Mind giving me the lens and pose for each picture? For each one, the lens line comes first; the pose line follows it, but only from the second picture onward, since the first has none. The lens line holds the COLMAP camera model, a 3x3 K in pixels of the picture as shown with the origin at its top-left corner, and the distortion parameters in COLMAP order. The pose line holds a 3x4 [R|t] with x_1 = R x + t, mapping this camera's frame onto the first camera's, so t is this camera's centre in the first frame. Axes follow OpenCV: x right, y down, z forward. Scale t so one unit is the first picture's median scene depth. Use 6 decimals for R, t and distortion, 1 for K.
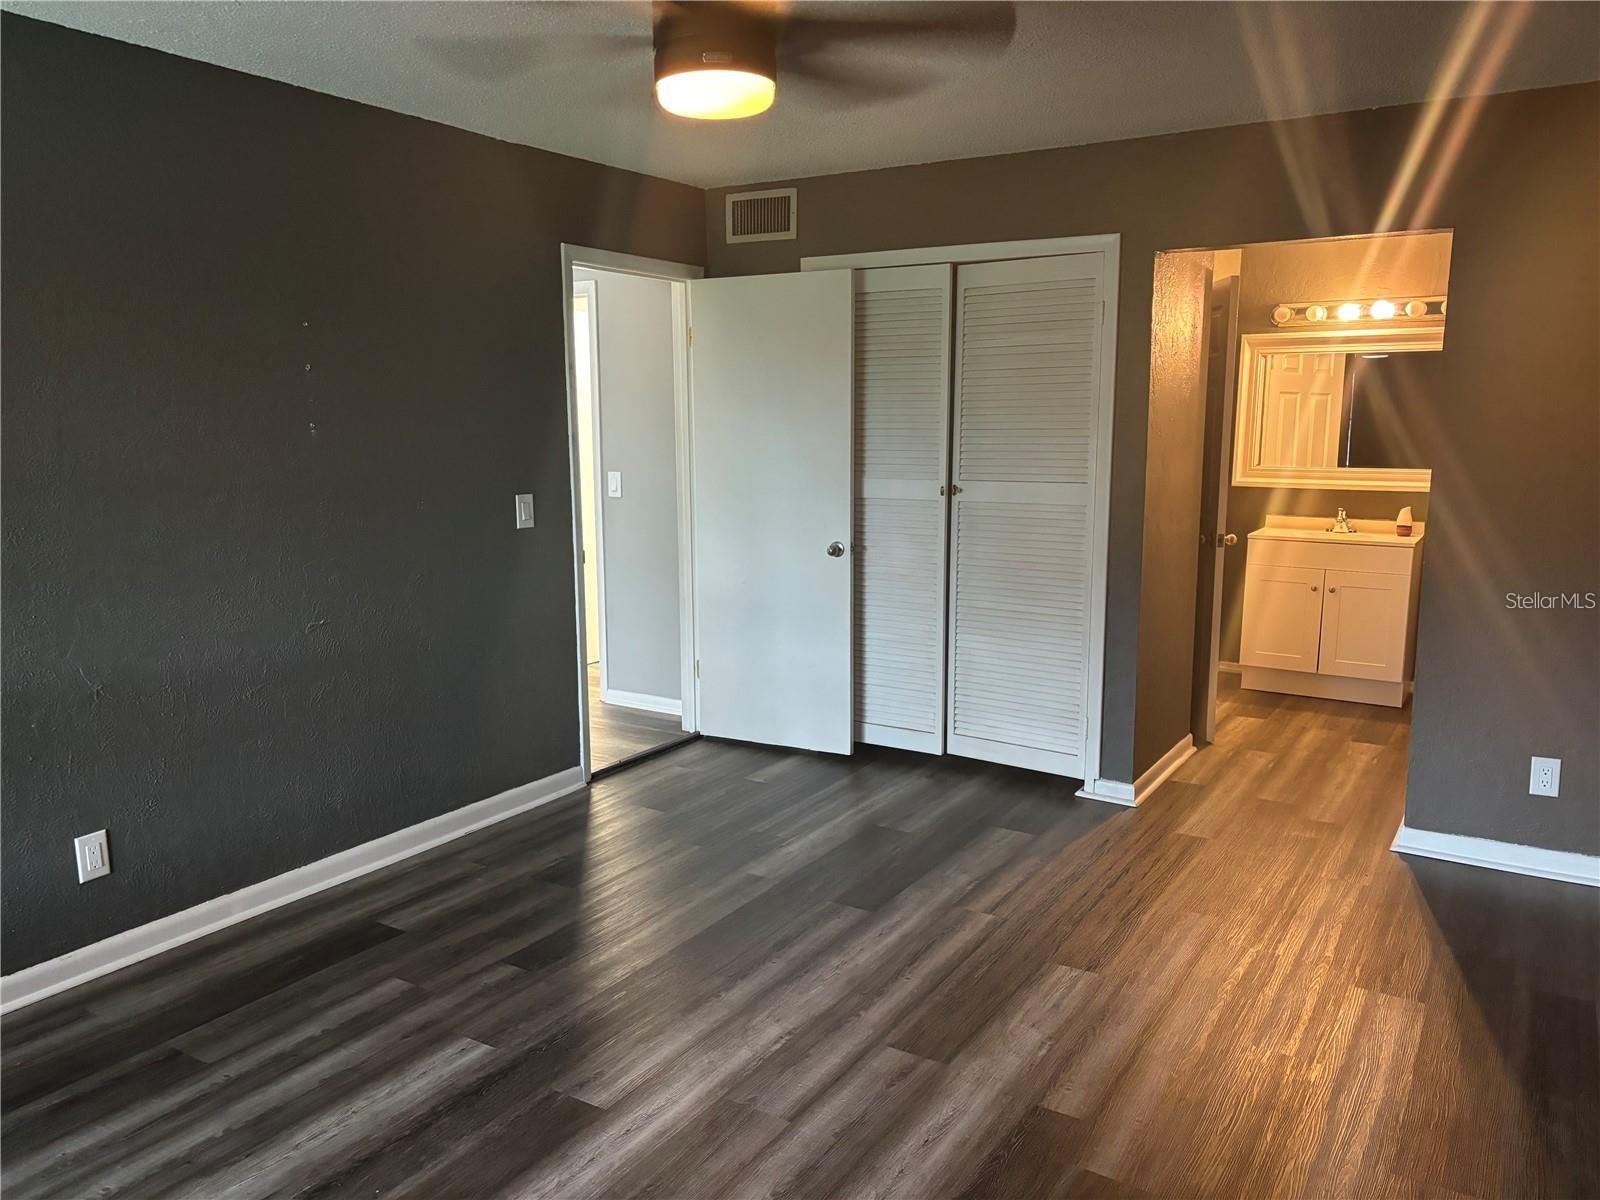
lens RADIAL K [[1204.6, 0, 798.5], [0, 1204.6, 605.4], [0, 0, 1]] dist [0.038957, -0.001295]
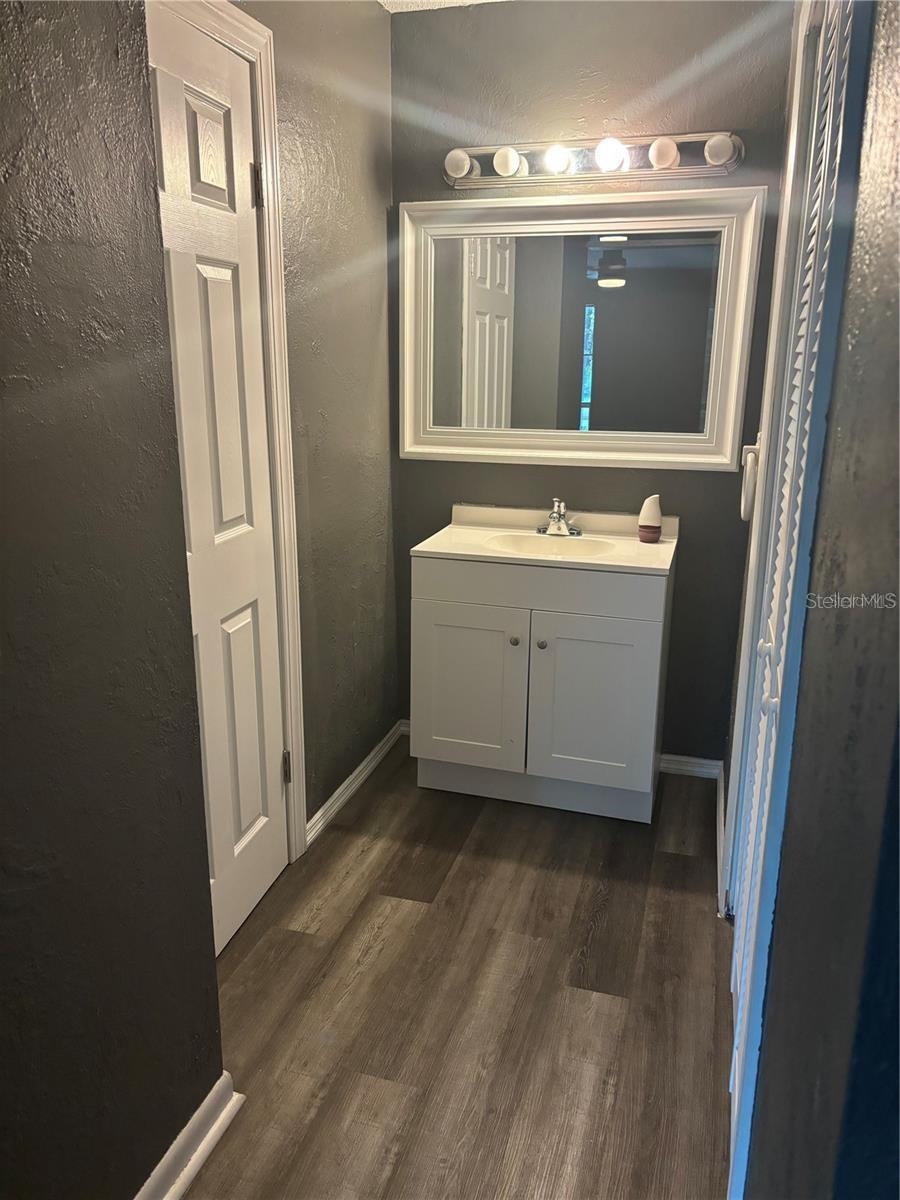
lens RADIAL K [[903.5, 0, 450.1], [0, 903.5, 597.9], [0, 0, 1]] dist [0.038957, -0.001295]
pose [[0.965957, -0.060480, 0.251534, 0.283577], [0.035679, 0.994142, 0.102021, -0.080201], [-0.256231, -0.089574, 0.962456, 0.583233]]
